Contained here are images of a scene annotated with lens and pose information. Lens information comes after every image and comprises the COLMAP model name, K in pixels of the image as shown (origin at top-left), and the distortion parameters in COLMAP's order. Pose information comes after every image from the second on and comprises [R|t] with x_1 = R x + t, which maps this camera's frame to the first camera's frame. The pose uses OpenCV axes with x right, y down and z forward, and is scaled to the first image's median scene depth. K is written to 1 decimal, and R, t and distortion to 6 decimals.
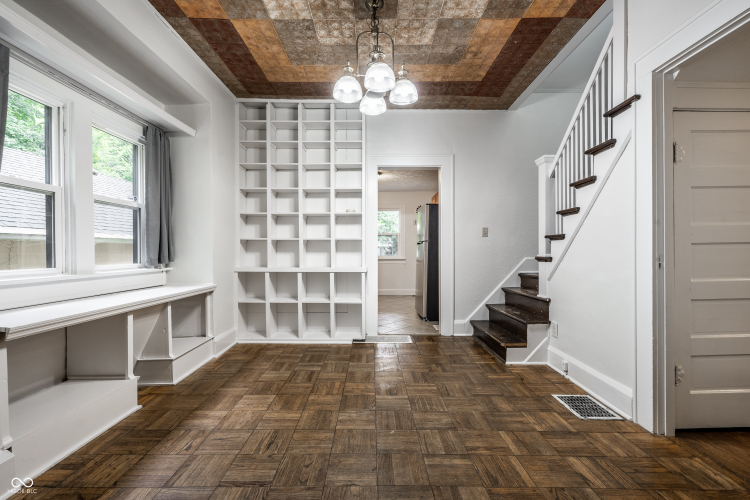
lens RADIAL K [[334.6, 0, 378.5], [0, 334.6, 251.3], [0, 0, 1]] dist [-0.004509, -0.000663]
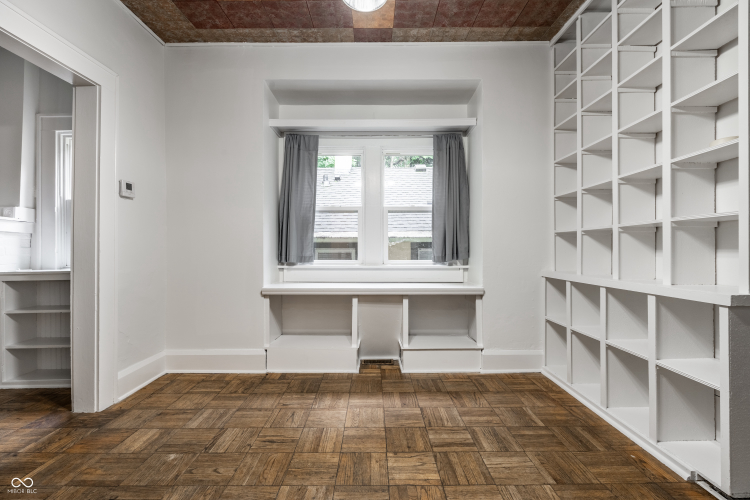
lens RADIAL K [[334.6, 0, 377.7], [0, 334.6, 249.2], [0, 0, 1]] dist [-0.004509, -0.000663]
pose [[-0.014091, -0.004960, -0.999888, 0.464405], [0.001035, 0.999987, -0.004975, 0.006370], [0.999900, -0.001105, -0.014086, 0.924348]]
